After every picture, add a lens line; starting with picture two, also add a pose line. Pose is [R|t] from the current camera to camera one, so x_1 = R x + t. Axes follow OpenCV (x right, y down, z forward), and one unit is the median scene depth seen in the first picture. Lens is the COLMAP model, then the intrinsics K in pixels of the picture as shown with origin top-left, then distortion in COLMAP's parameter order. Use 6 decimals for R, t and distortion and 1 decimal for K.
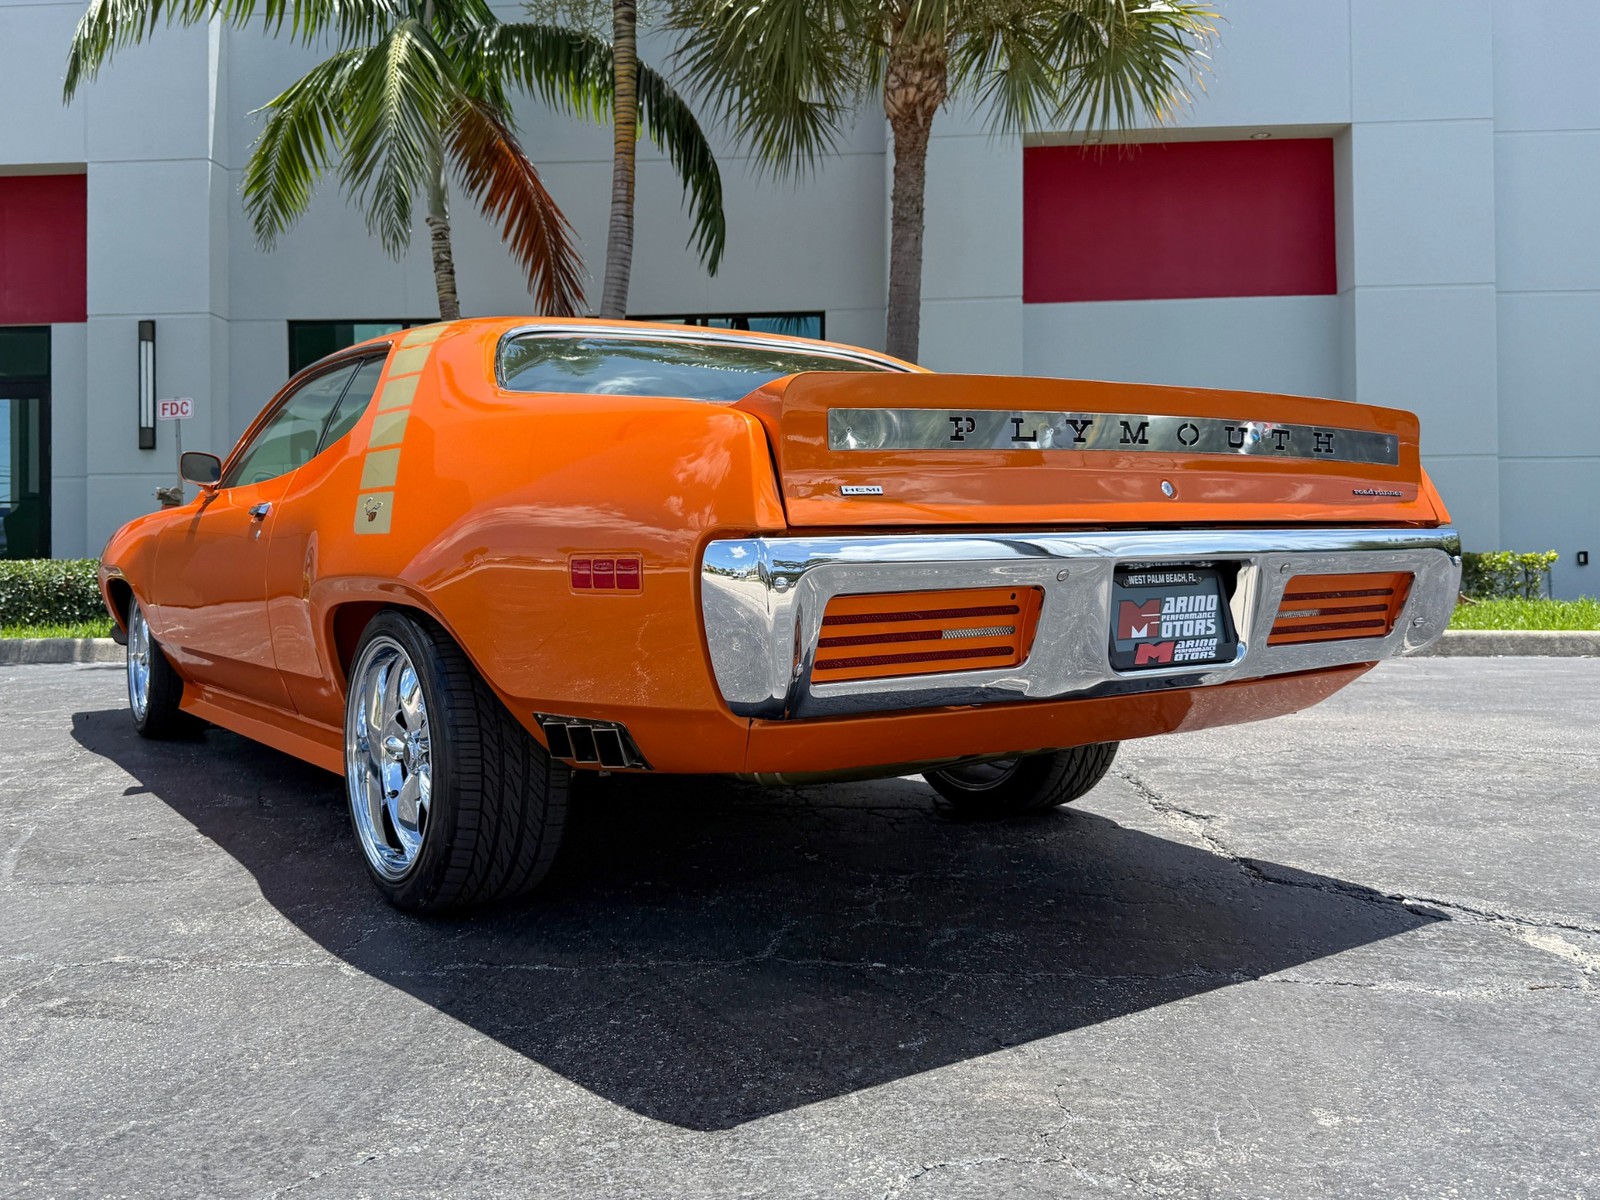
lens RADIAL K [[1275.9, 0, 741.9], [0, 1275.9, 572.2], [0, 0, 1]] dist [0.043910, -0.070603]
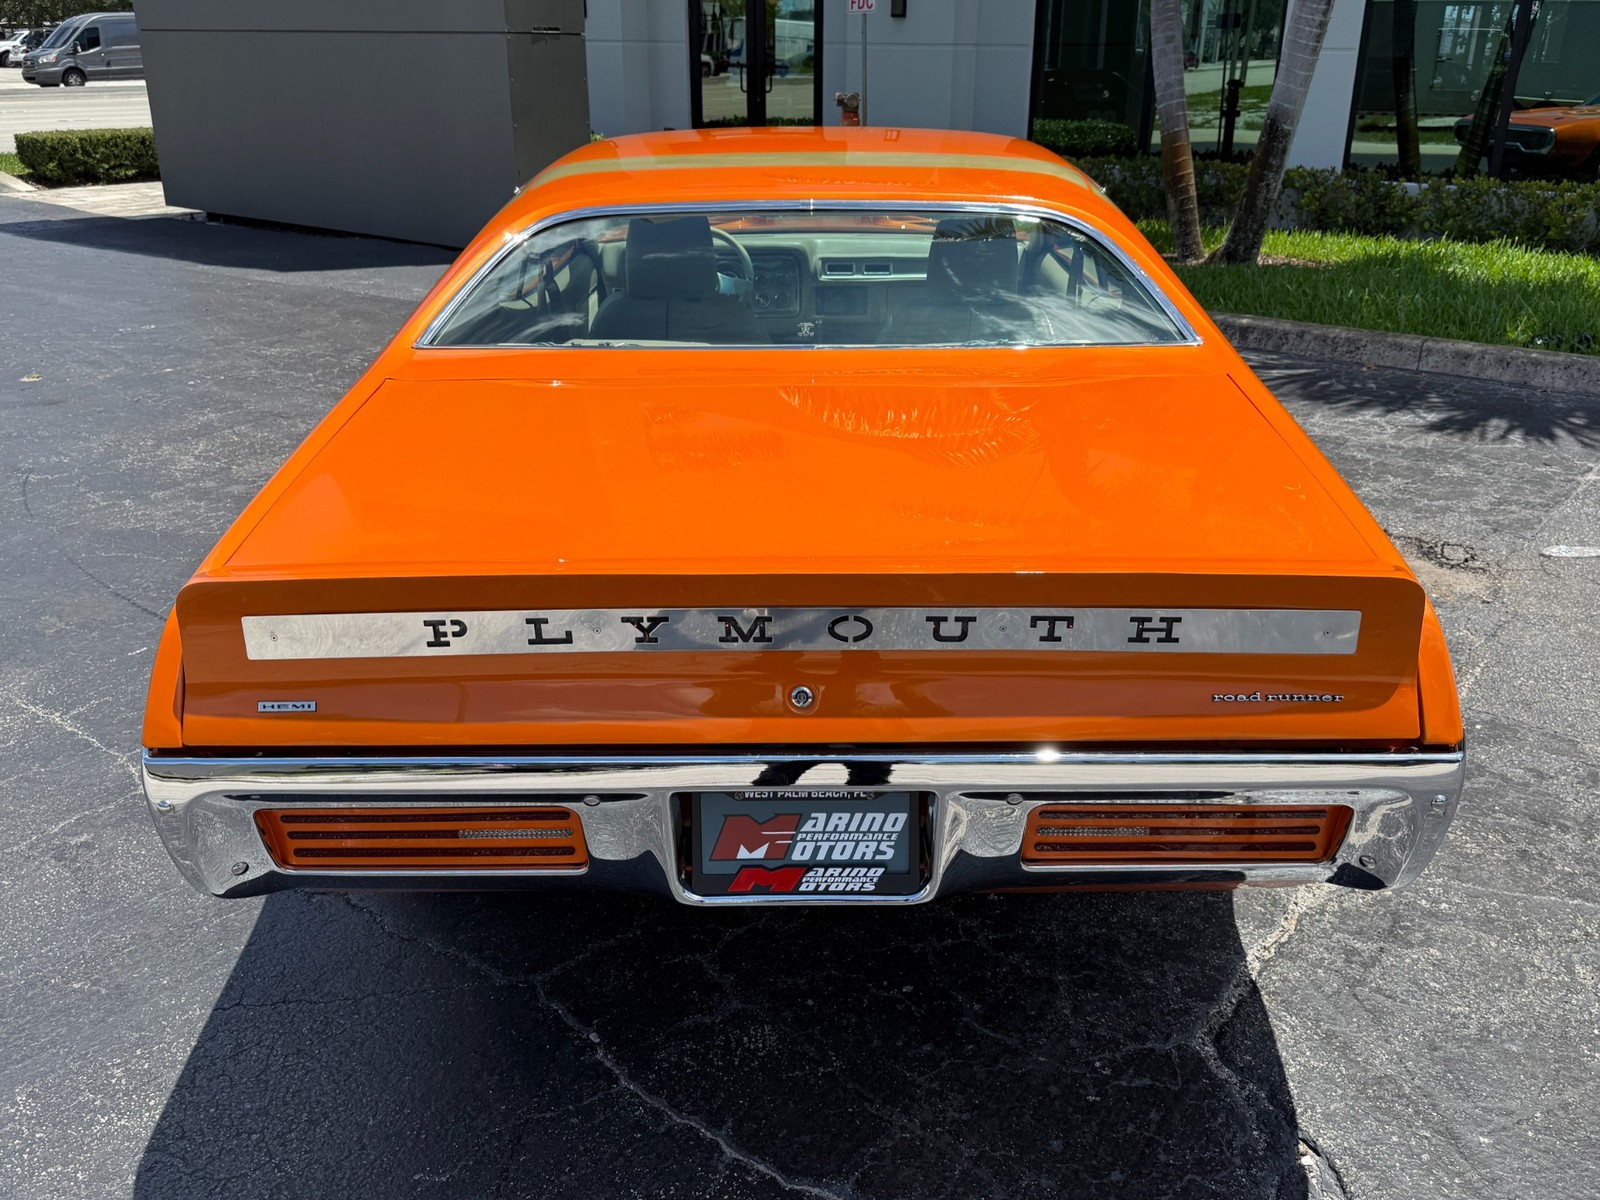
lens RADIAL K [[1275.9, 0, 812.7], [0, 1275.9, 584.2], [0, 0, 1]] dist [0.043910, -0.070603]
pose [[0.848634, 0.200734, -0.489414, 0.680164], [-0.016064, 0.934556, 0.355454, -0.389363], [0.528736, -0.293788, 0.796320, 0.399763]]
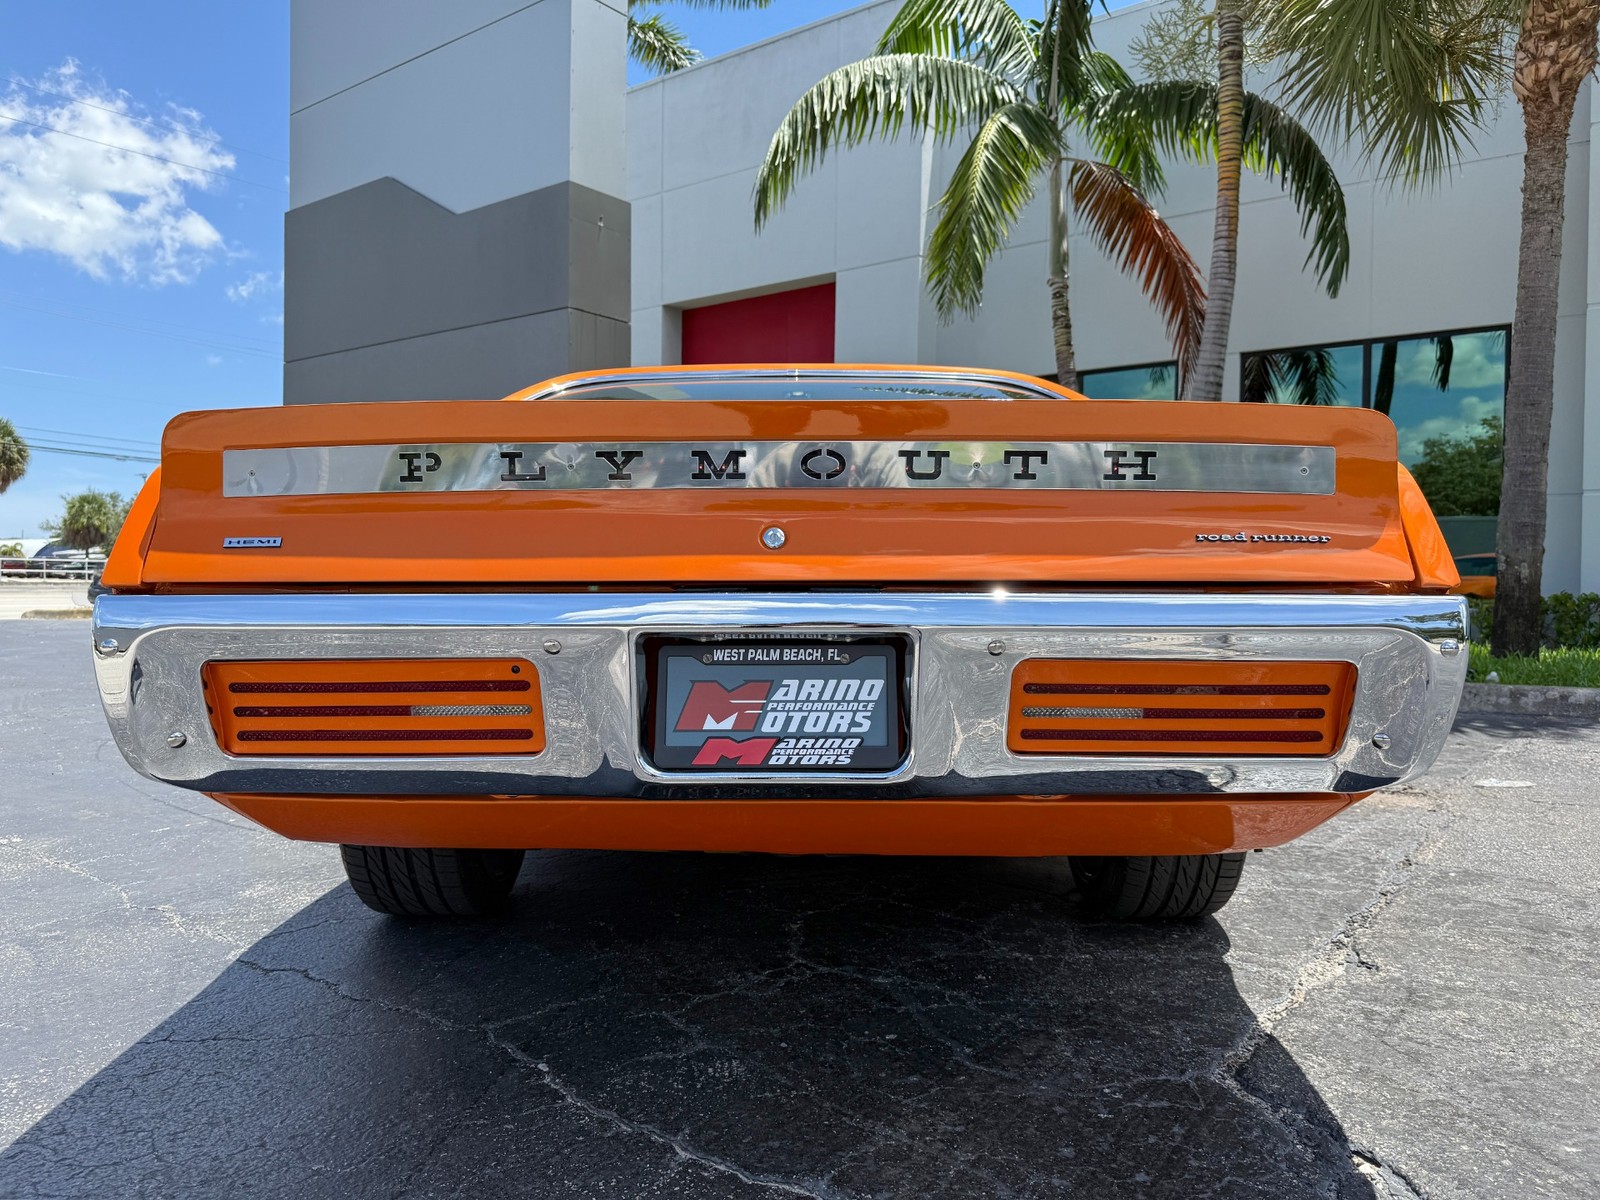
lens RADIAL K [[1108.0, 0, 785.1], [0, 1108.0, 608.8], [0, 0, 1]] dist [0.021690, -0.027881]
pose [[0.839626, 0.029876, -0.542343, 0.673503], [-0.022559, 0.999543, 0.020137, -0.034822], [0.542696, -0.004673, 0.839916, 0.441533]]
